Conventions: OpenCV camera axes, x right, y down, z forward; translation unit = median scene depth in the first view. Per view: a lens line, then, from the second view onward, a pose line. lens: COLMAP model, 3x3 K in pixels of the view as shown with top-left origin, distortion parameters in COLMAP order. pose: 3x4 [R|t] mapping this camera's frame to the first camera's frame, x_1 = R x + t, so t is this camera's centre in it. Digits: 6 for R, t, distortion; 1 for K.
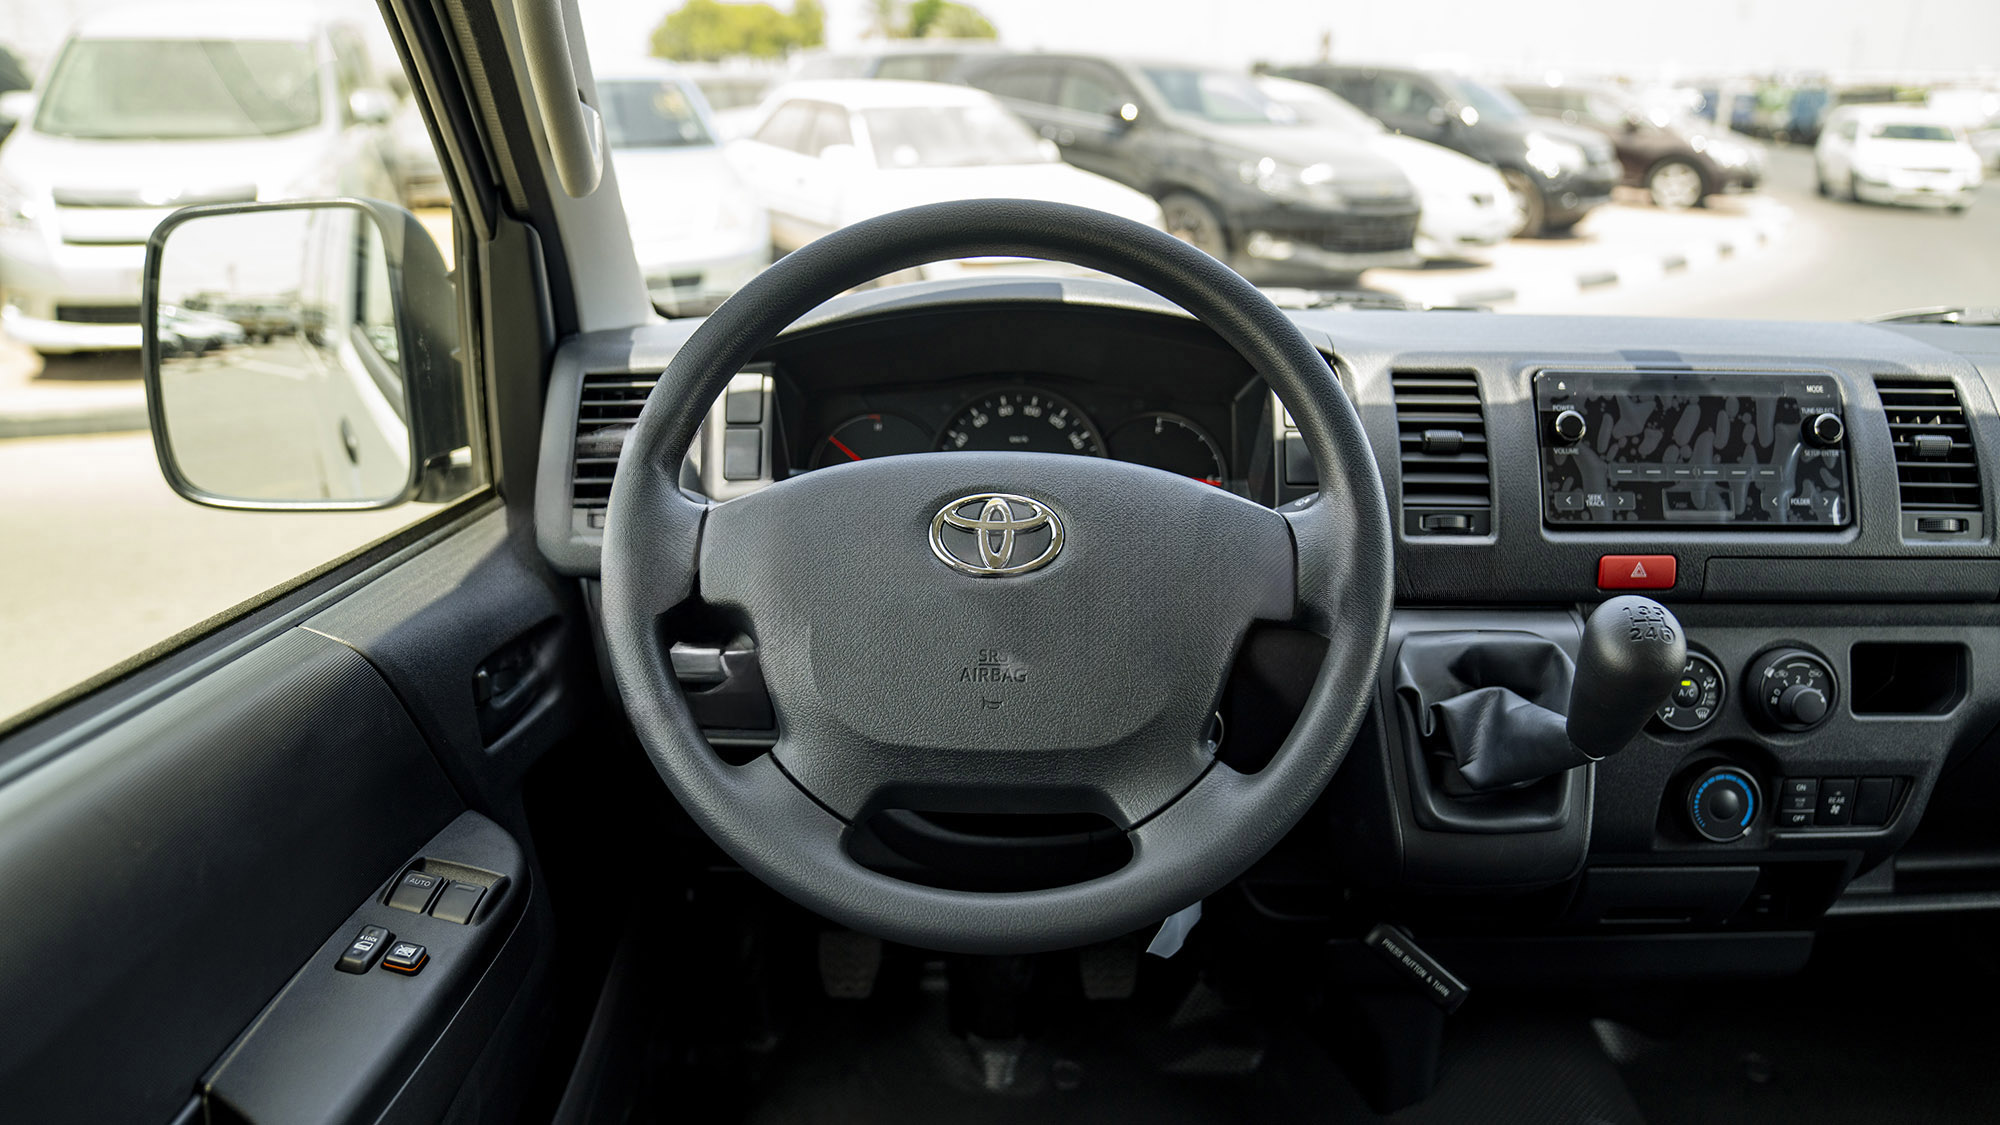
lens RADIAL K [[1402.6, 0, 977.6], [0, 1402.6, 528.8], [0, 0, 1]] dist [-0.149469, 0.125254]
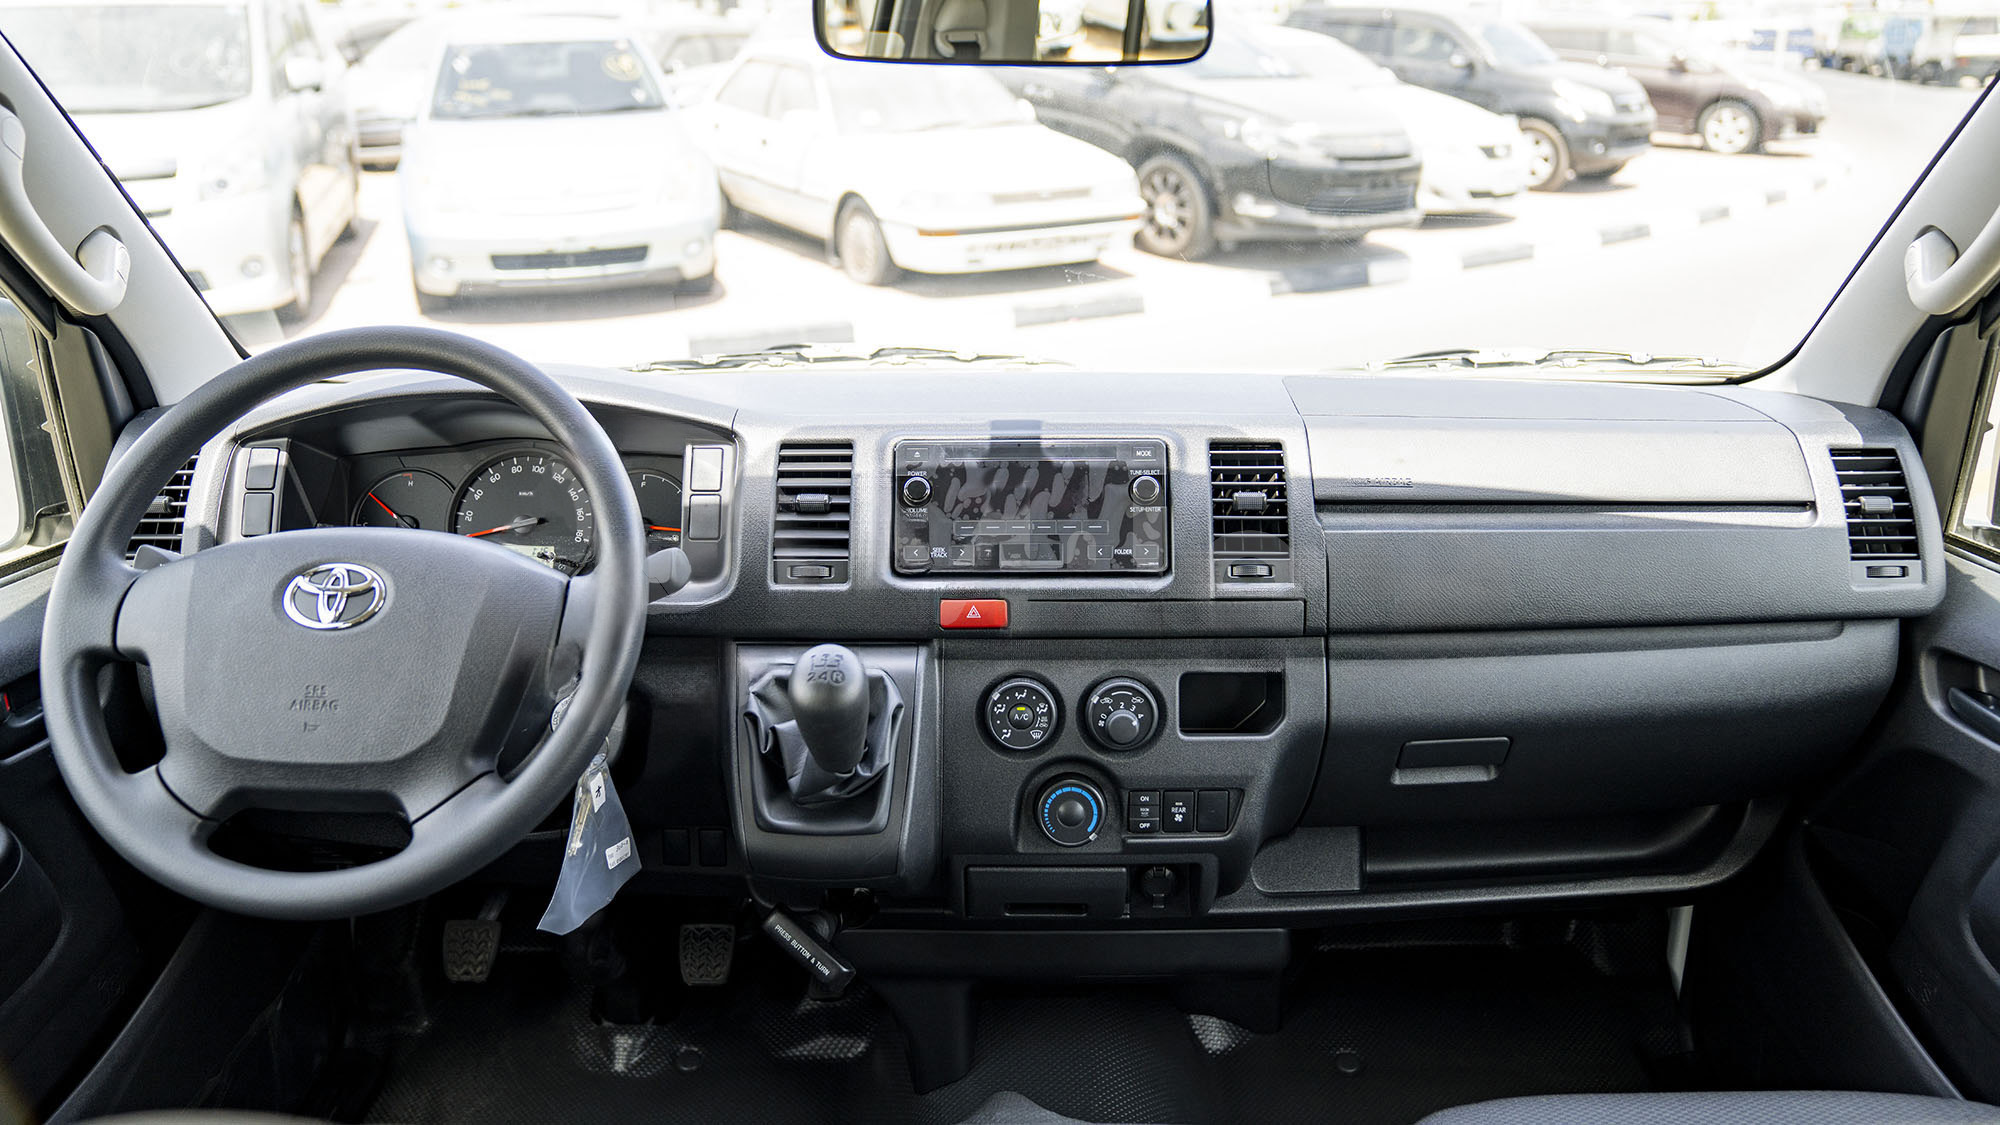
lens RADIAL K [[1524.6, 0, 998.7], [0, 1524.6, 449.6], [0, 0, 1]] dist [-0.076218, 0.005189]
pose [[0.999897, -0.007866, -0.012043, 0.510046], [0.007455, 0.999398, -0.033870, -0.063176], [0.012302, 0.033776, 0.999354, -0.308088]]
